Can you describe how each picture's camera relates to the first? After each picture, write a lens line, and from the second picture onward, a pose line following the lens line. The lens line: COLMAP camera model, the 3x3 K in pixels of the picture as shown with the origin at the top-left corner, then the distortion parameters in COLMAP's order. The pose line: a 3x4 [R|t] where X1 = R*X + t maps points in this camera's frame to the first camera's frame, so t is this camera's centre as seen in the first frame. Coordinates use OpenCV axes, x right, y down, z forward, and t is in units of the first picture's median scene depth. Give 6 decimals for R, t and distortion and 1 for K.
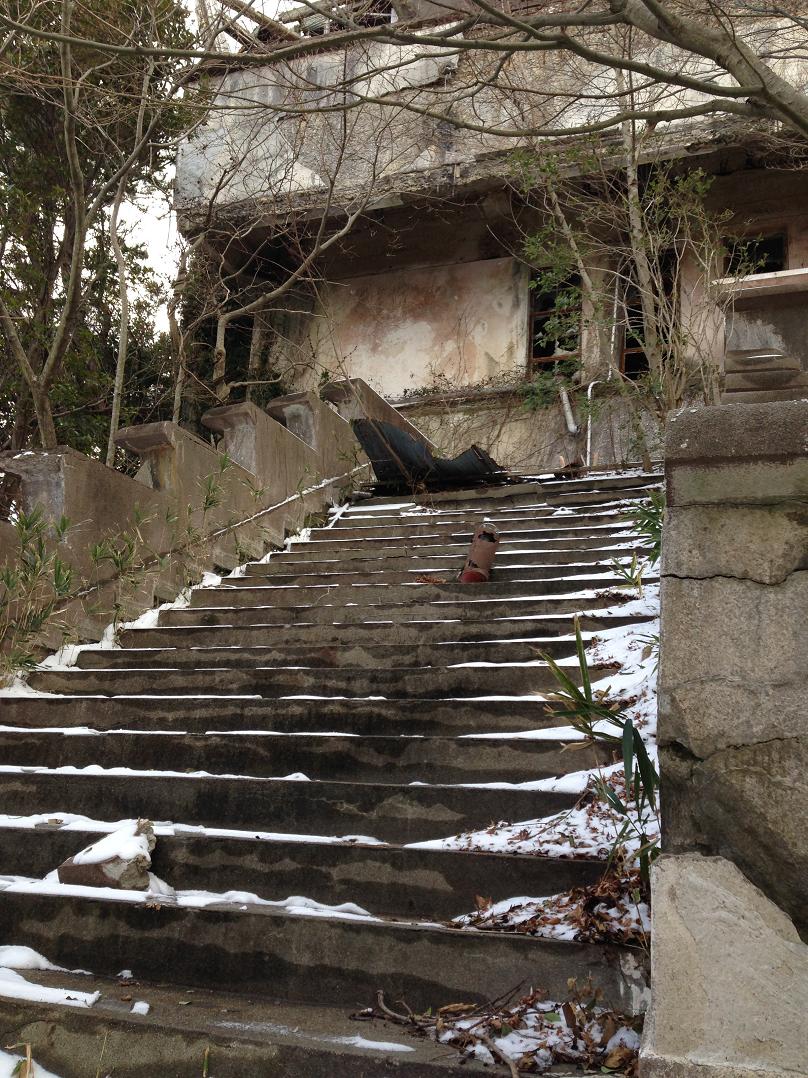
lens RADIAL K [[986.3, 0, 401.9], [0, 986.3, 532.3], [0, 0, 1]] dist [0.148469, -0.261457]
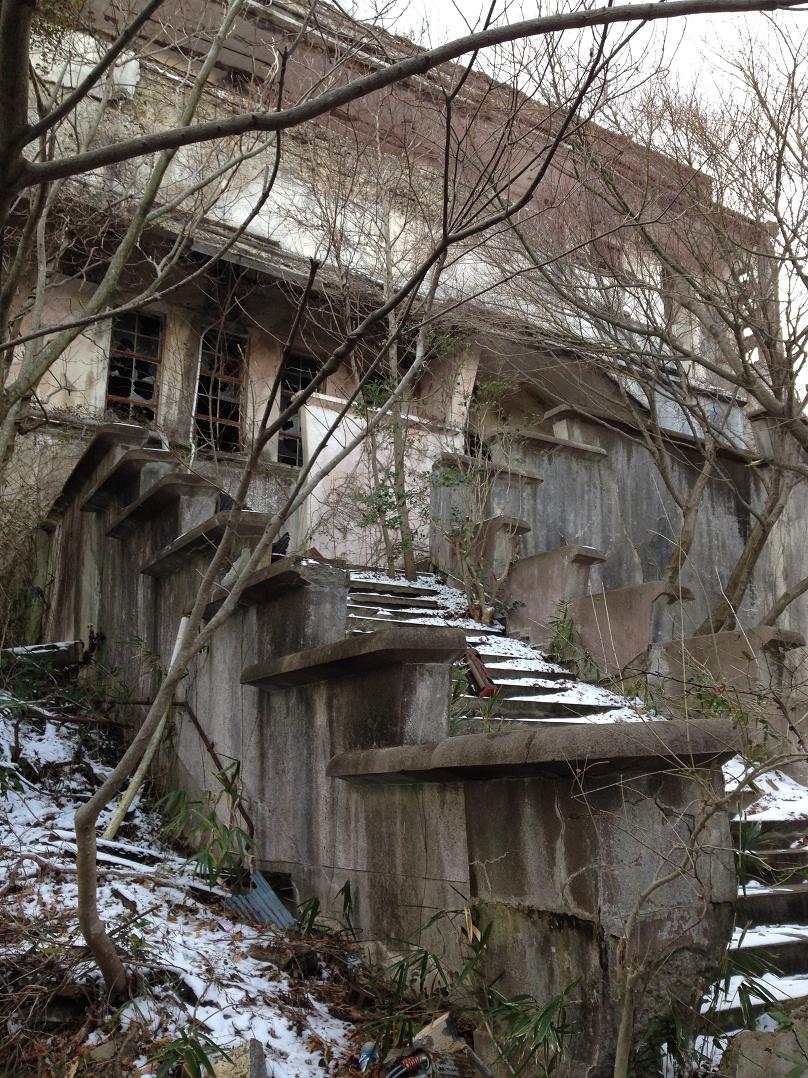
lens RADIAL K [[986.3, 0, 401.9], [0, 986.3, 532.3], [0, 0, 1]] dist [0.148469, -0.261457]
pose [[0.606192, 0.150887, 0.780874, -0.492486], [-0.167227, 0.984071, -0.060332, -0.028186], [-0.777539, -0.094010, 0.621768, 0.136606]]
